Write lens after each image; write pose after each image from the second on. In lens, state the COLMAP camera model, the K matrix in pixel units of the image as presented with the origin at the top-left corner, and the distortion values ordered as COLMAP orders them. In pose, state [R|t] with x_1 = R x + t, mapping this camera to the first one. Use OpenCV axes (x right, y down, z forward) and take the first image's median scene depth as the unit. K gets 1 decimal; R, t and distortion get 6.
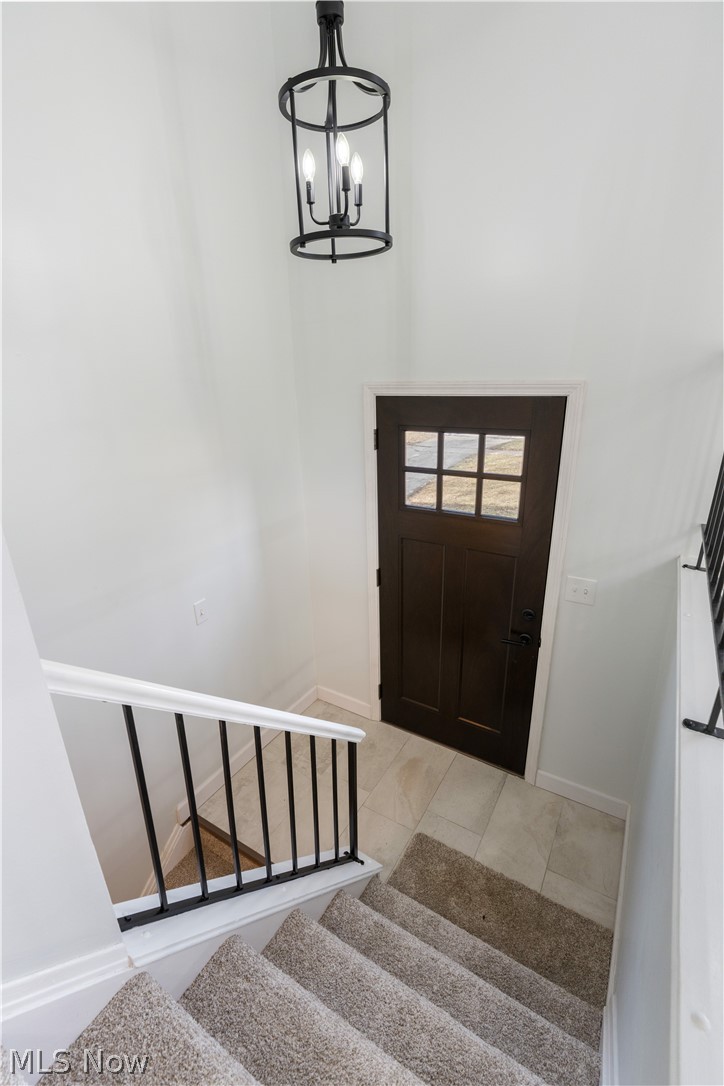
lens RADIAL K [[490.0, 0, 356.4], [0, 490.0, 534.7], [0, 0, 1]] dist [-0.007806, 0.002704]
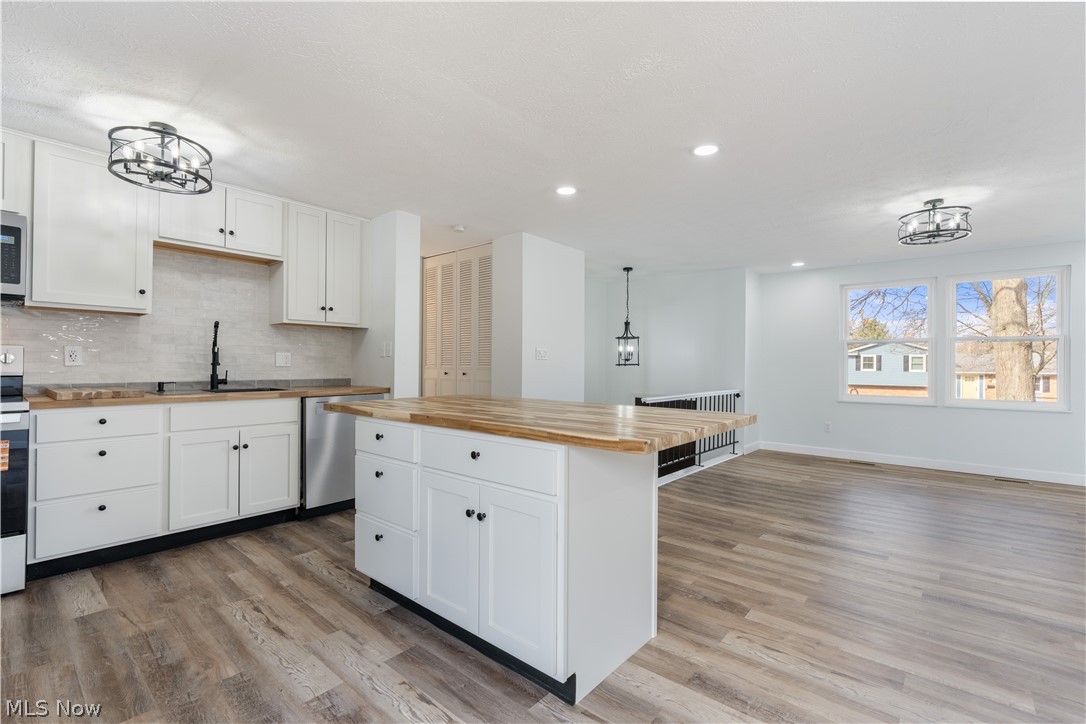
lens RADIAL K [[490.0, 0, 545.6], [0, 490.0, 359.3], [0, 0, 1]] dist [-0.007806, 0.002704]
pose [[0.986737, 0.038108, -0.157791, -0.038917], [-0.088692, 0.940699, -0.327443, 0.538984], [0.135956, 0.337095, 0.931602, -2.004629]]
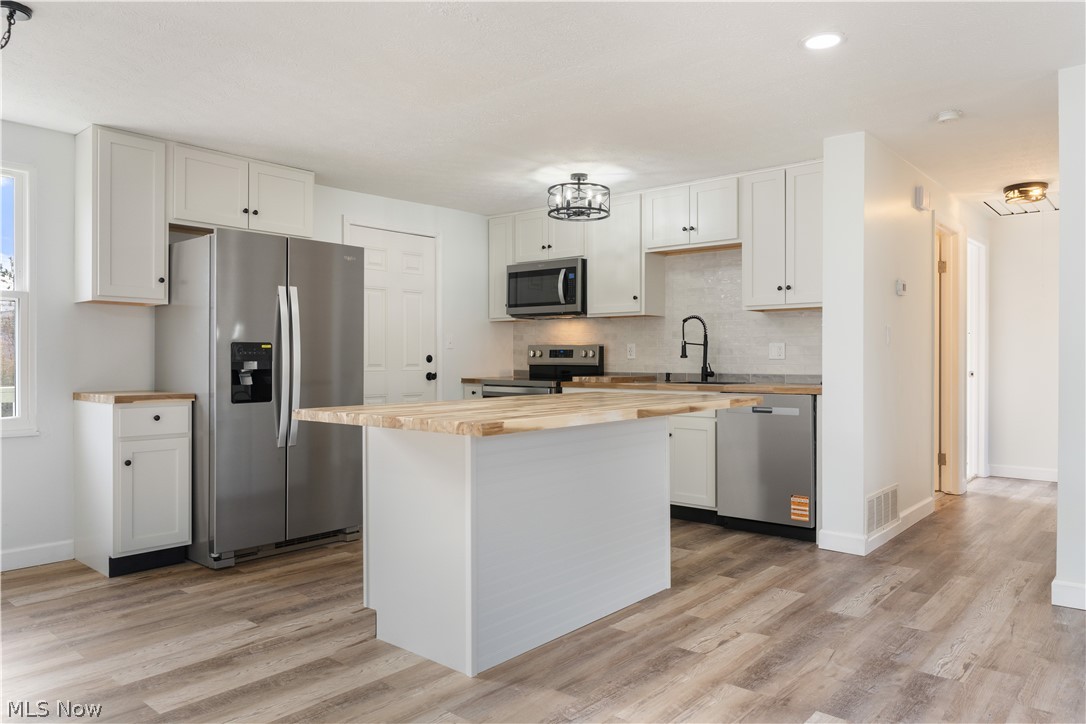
lens RADIAL K [[737.0, 0, 541.9], [0, 737.0, 360.9], [0, 0, 1]] dist [-0.000930, 0.006608]
pose [[-0.164272, 0.036222, -0.985750, 1.128293], [-0.316255, 0.944638, 0.087414, 0.110810], [0.934343, 0.326108, -0.143722, -0.848663]]
